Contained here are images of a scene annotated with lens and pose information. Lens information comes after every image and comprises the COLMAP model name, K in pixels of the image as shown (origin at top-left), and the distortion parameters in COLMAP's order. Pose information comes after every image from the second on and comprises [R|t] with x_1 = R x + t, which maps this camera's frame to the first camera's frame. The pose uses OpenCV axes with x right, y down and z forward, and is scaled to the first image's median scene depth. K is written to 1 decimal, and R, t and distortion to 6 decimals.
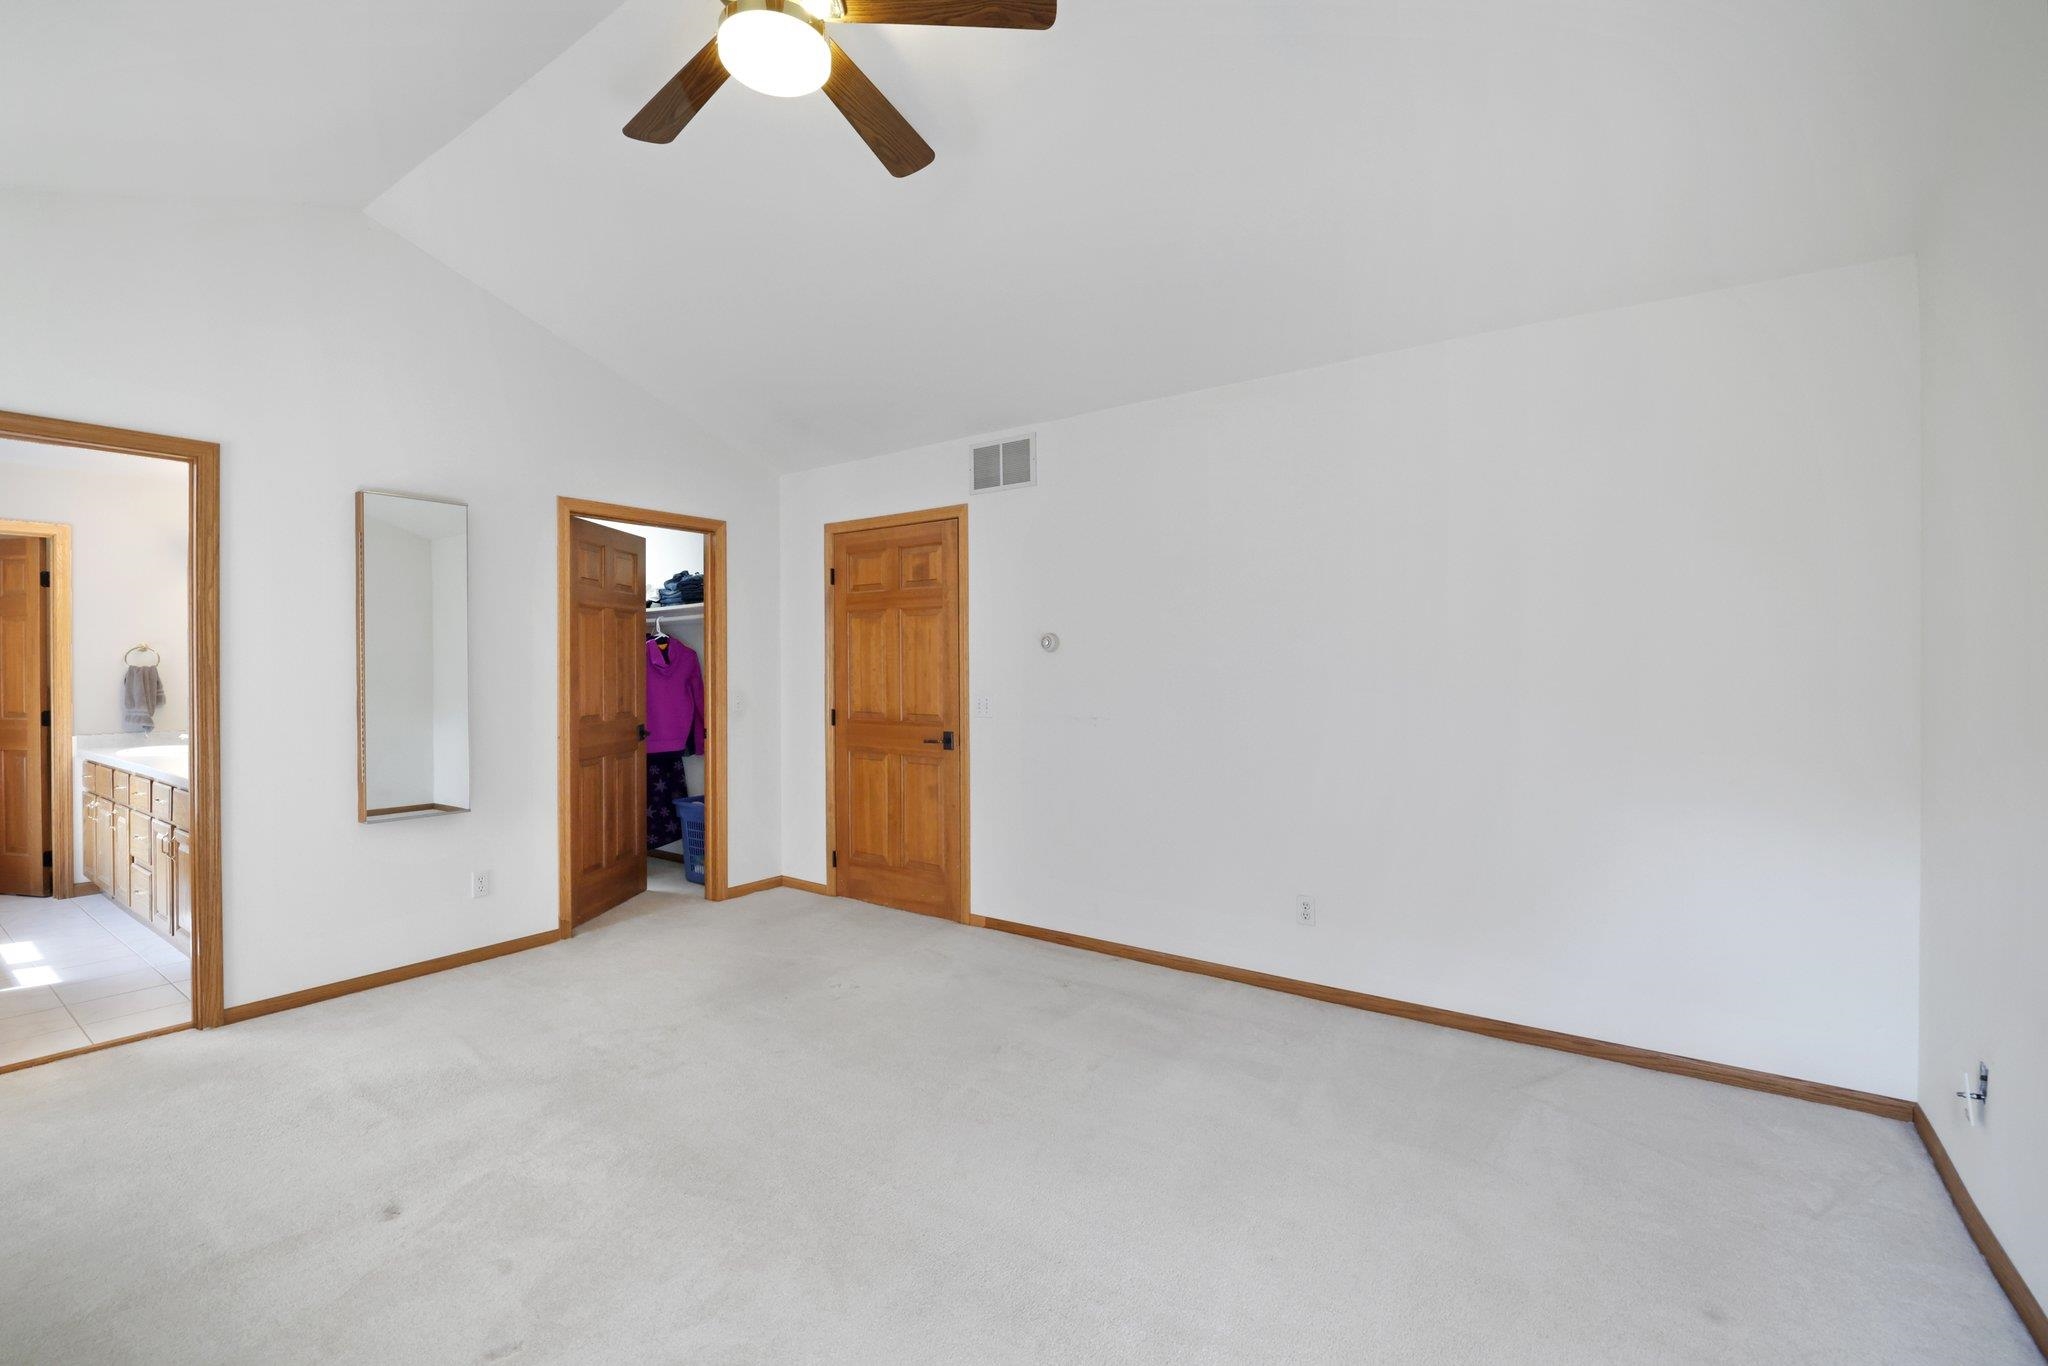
lens RADIAL K [[899.6, 0, 1023.6], [0, 899.6, 666.6], [0, 0, 1]] dist [-0.012299, 0.000189]
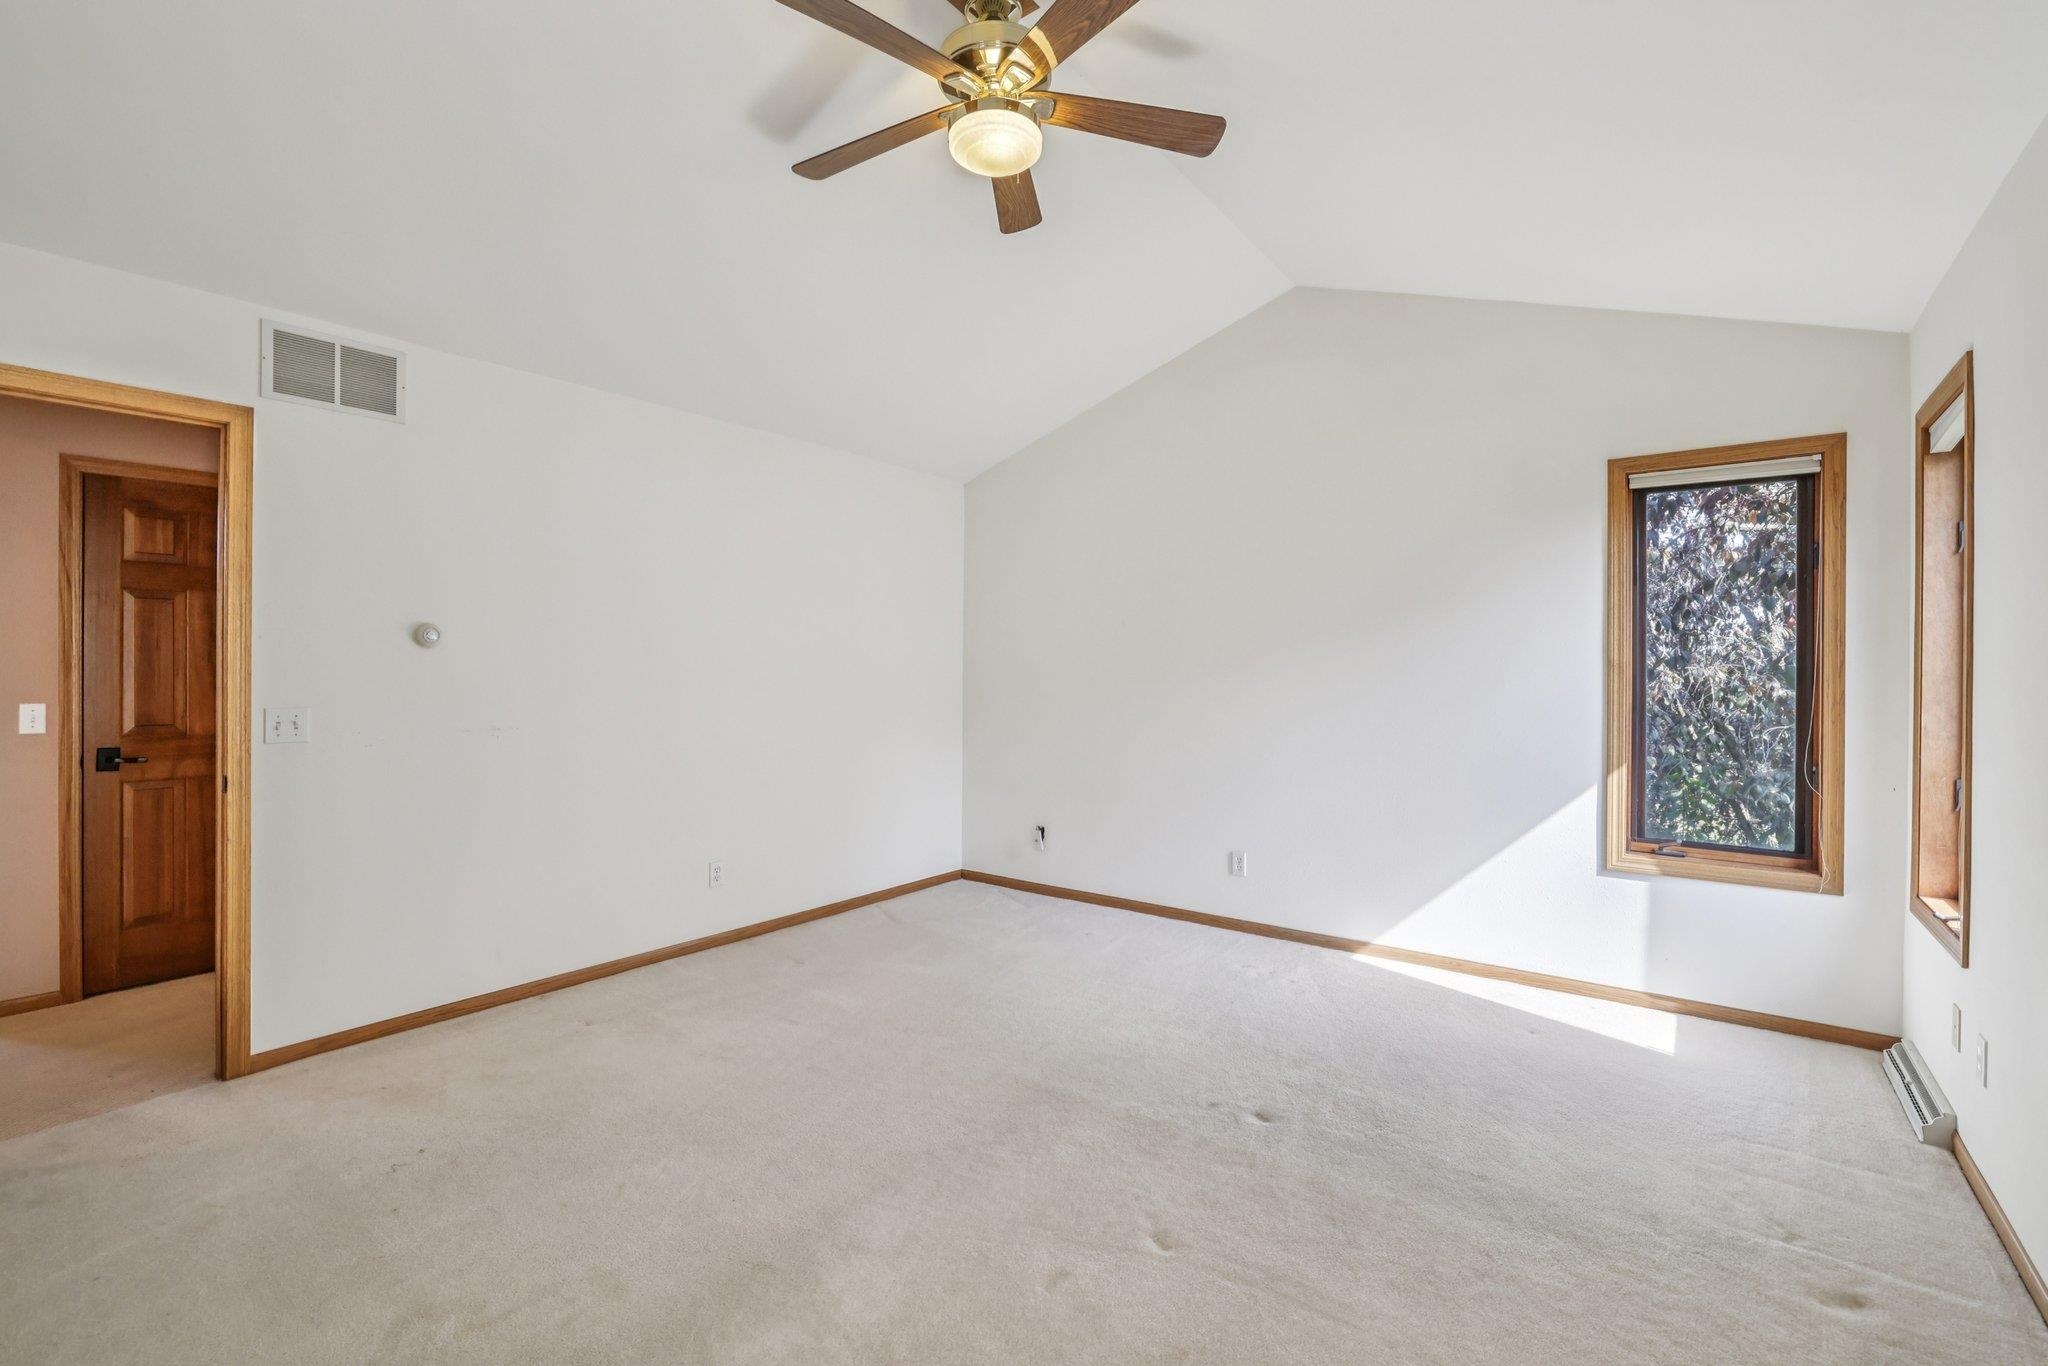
lens RADIAL K [[899.6, 0, 1023.6], [0, 899.6, 666.6], [0, 0, 1]] dist [-0.012299, 0.000189]
pose [[0.024394, -0.004872, 0.999691, -0.691219], [0.001755, 0.999987, 0.004830, -0.001618], [-0.999701, 0.001637, 0.024402, 0.450680]]
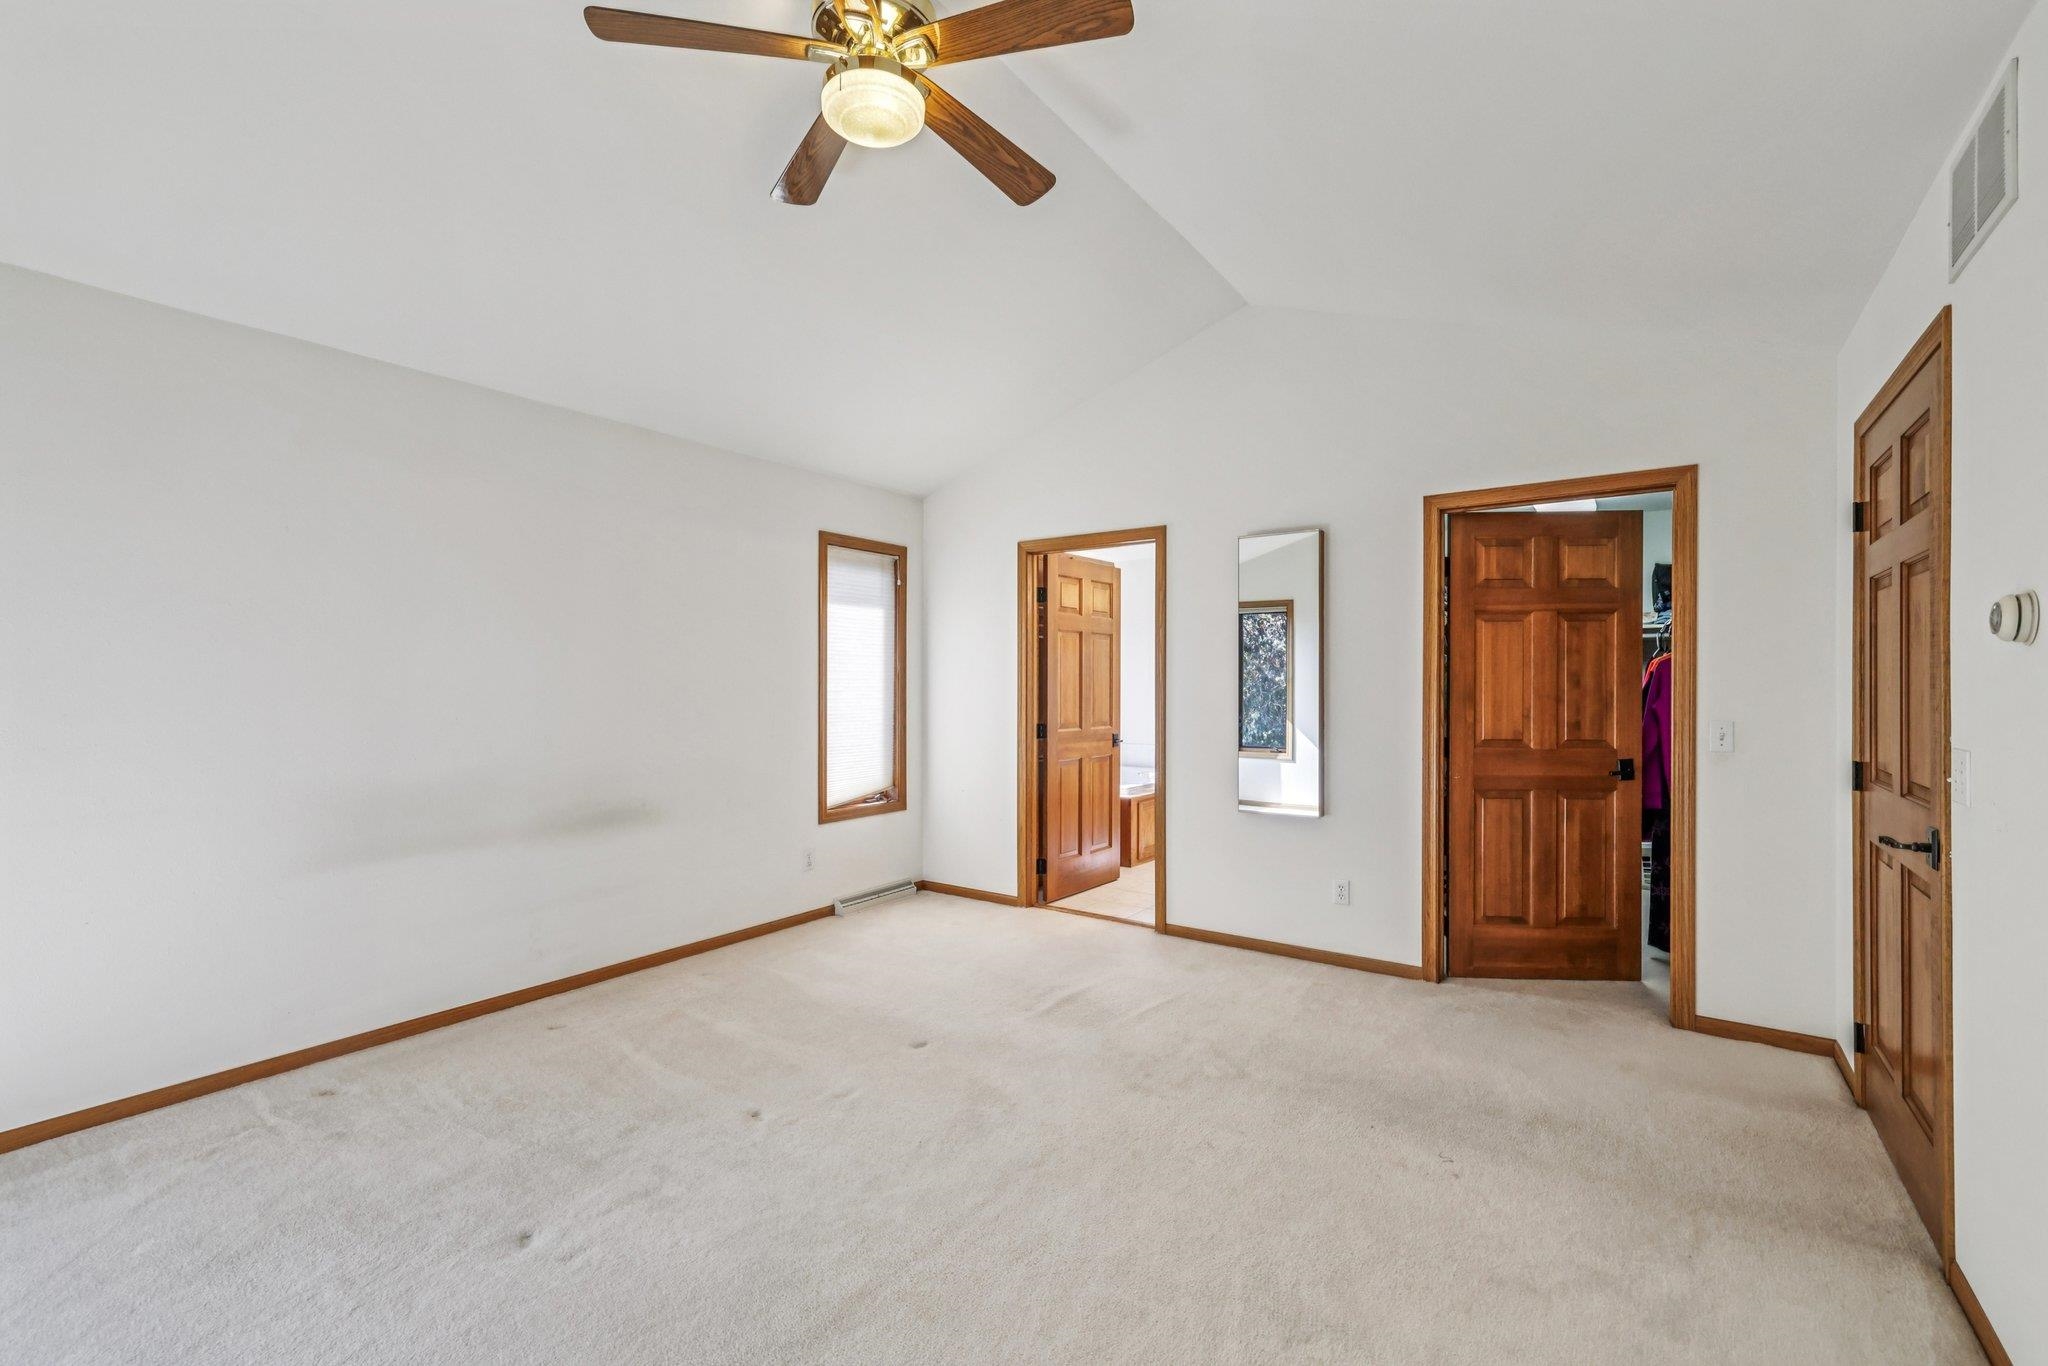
lens RADIAL K [[882.6, 0, 1018.3], [0, 882.6, 676.3], [0, 0, 1]] dist [-0.015609, 0.000462]
pose [[-0.000782, -0.009761, -0.999952, 0.372502], [-0.005725, 0.999936, -0.009756, 0.005690], [0.999983, 0.005717, -0.000838, 0.568457]]
